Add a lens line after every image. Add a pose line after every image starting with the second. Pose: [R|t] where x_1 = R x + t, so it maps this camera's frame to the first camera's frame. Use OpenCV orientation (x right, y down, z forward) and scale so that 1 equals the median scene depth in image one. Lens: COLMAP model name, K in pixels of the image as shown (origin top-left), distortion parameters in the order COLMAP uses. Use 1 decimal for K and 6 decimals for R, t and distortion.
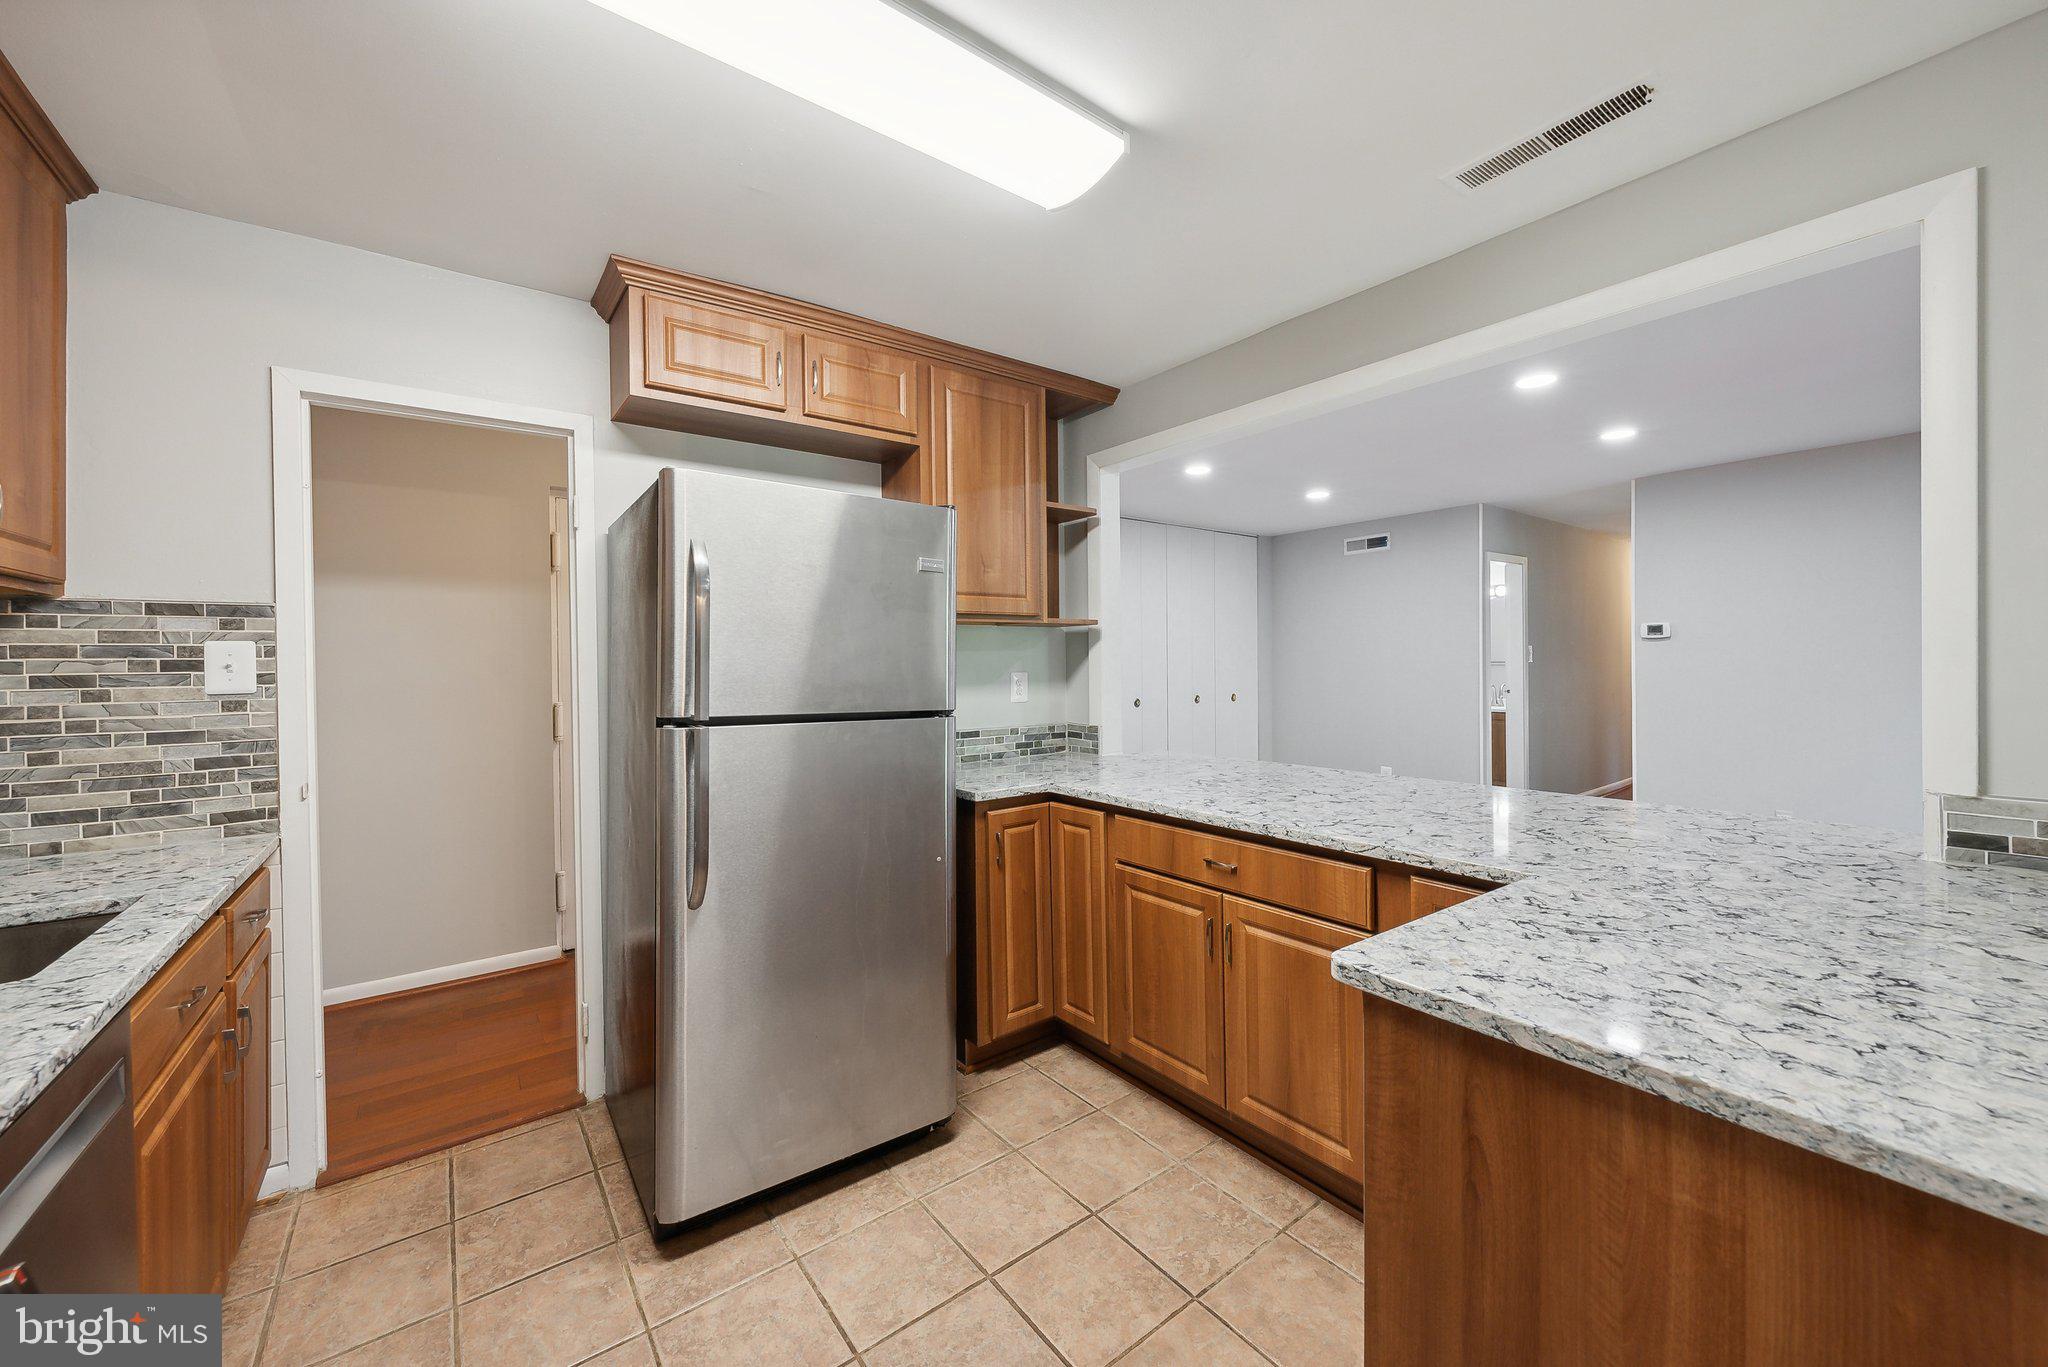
lens RADIAL K [[758.9, 0, 1006.5], [0, 758.9, 665.5], [0, 0, 1]] dist [-0.000874, -0.000565]
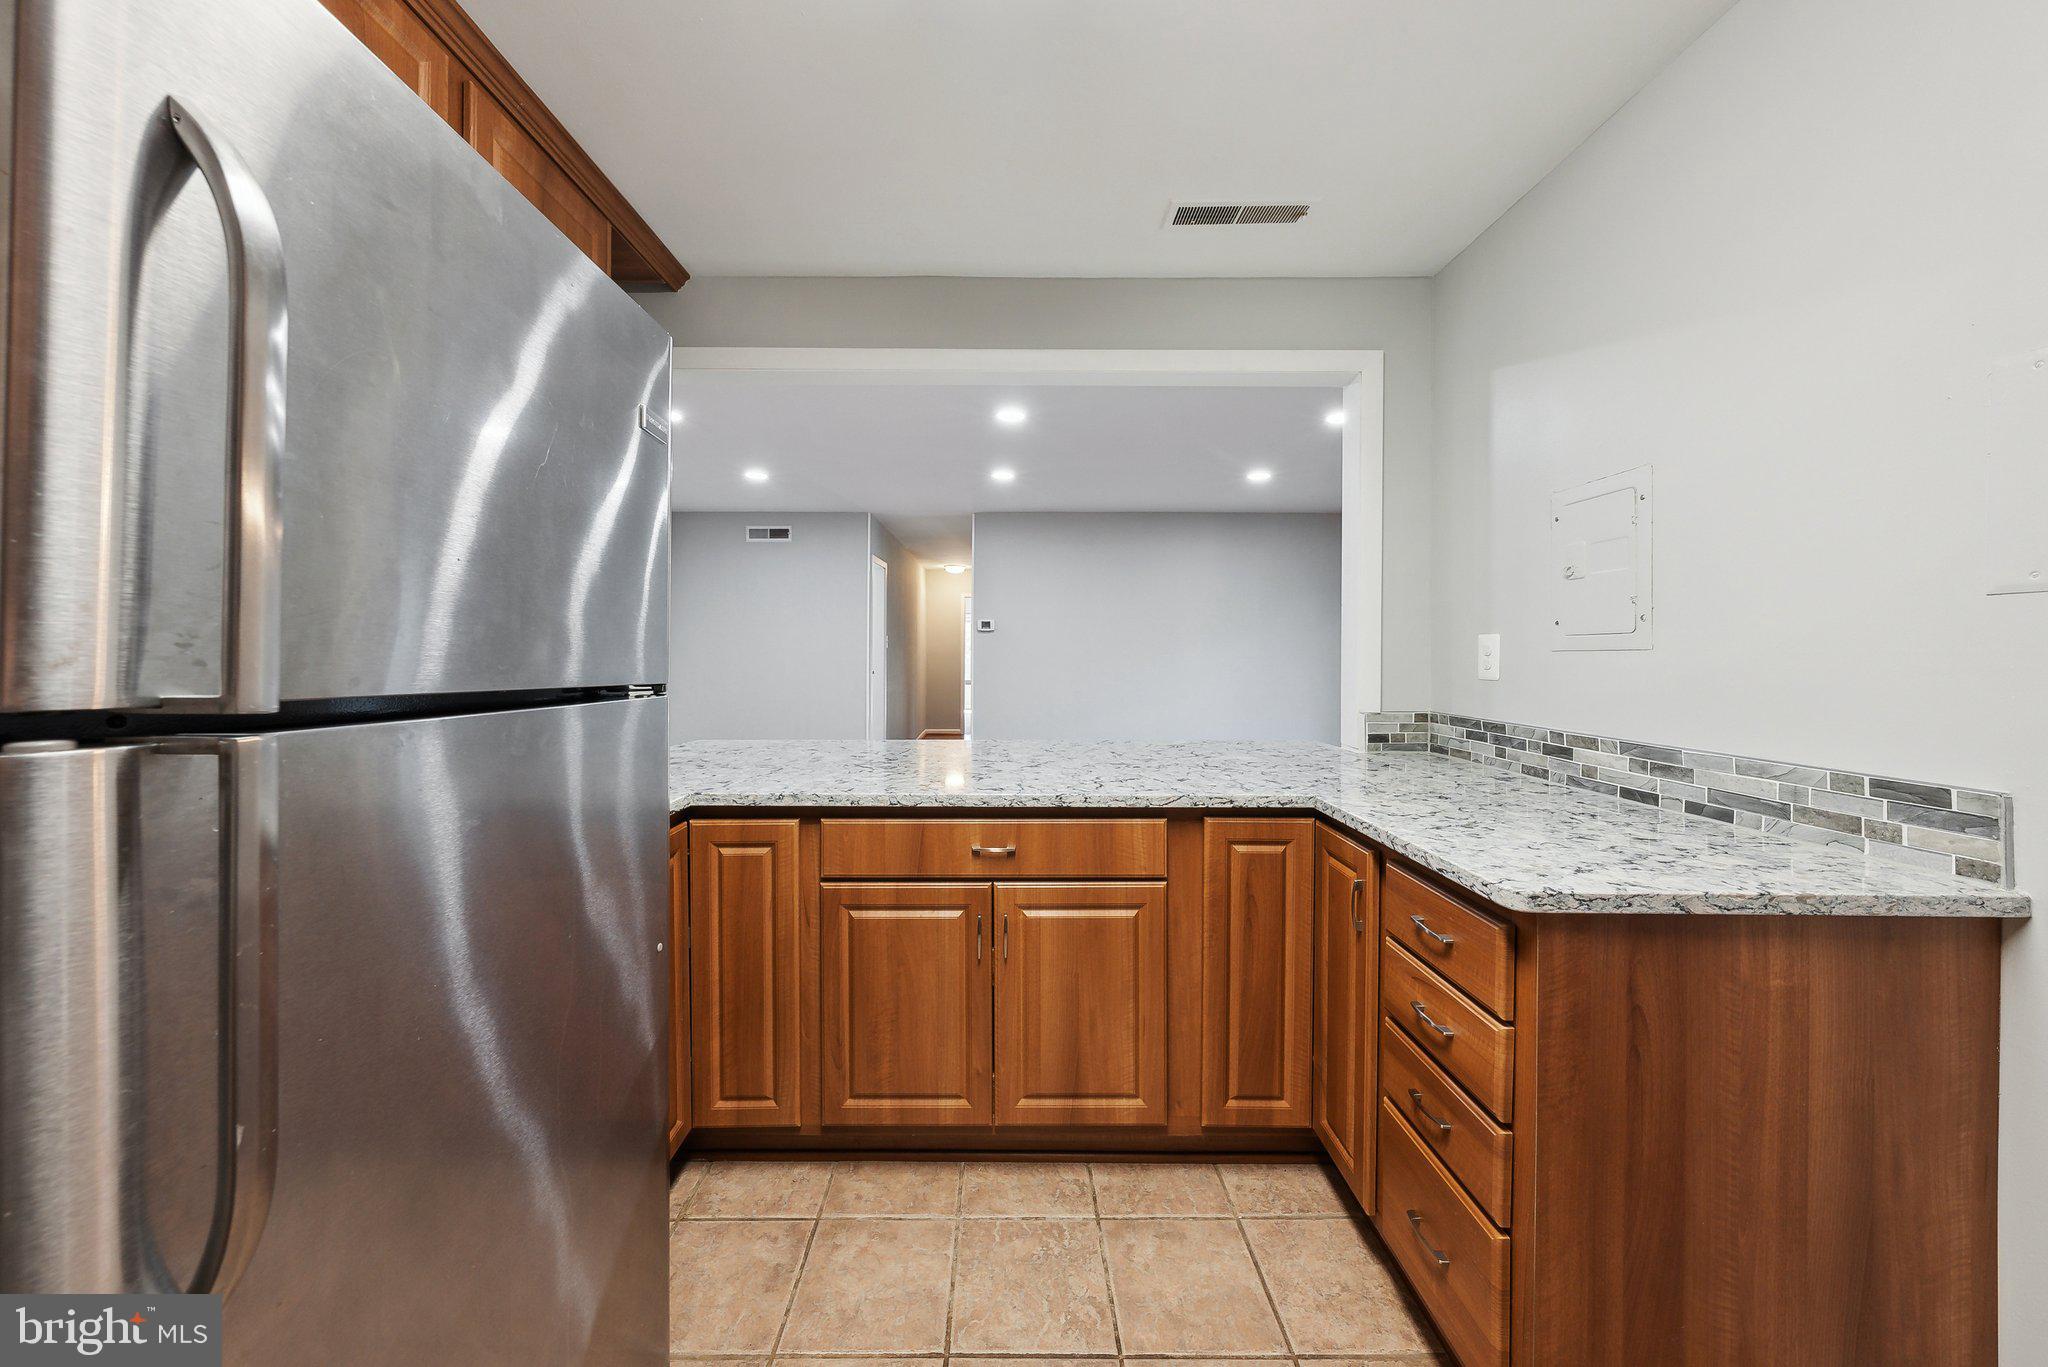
lens RADIAL K [[709.8, 0, 1006.9], [0, 709.8, 655.8], [0, 0, 1]] dist [-0.003710, 0.000587]
pose [[0.598943, 0.008935, 0.800742, -0.389858], [-0.006974, 0.999958, -0.005942, 0.043468], [-0.800762, -0.002026, 0.598980, 0.519600]]
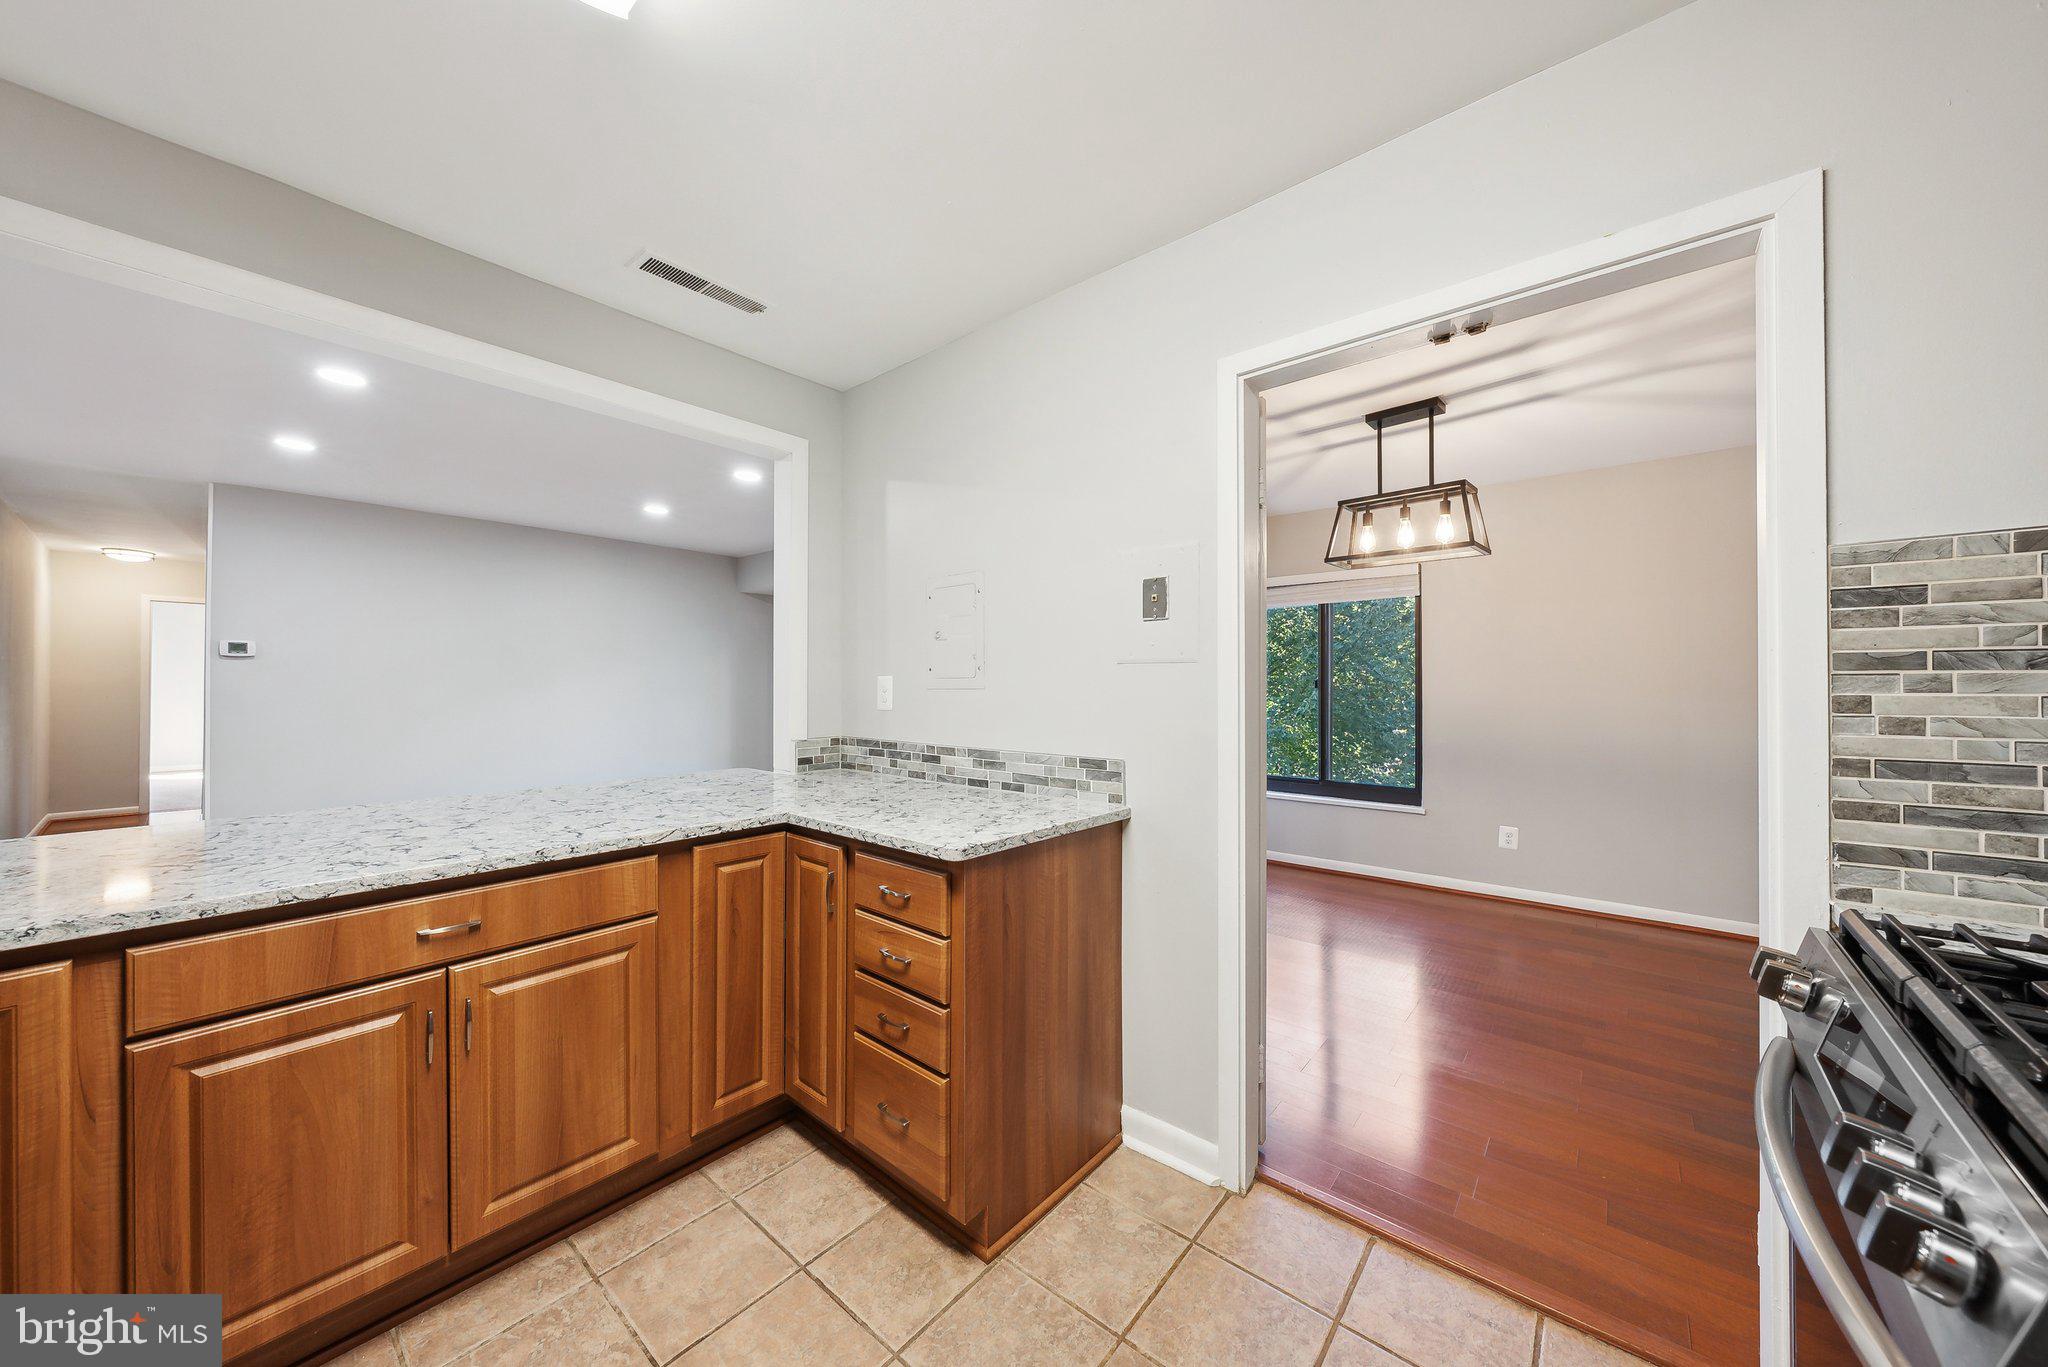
lens RADIAL K [[709.8, 0, 1001.0], [0, 709.8, 682.1], [0, 0, 1]] dist [-0.003710, 0.000587]
pose [[-0.207664, 0.013684, 0.978104, -0.545876], [0.005034, 0.999904, -0.012920, 0.031808], [-0.978187, 0.002241, -0.207713, 0.643292]]
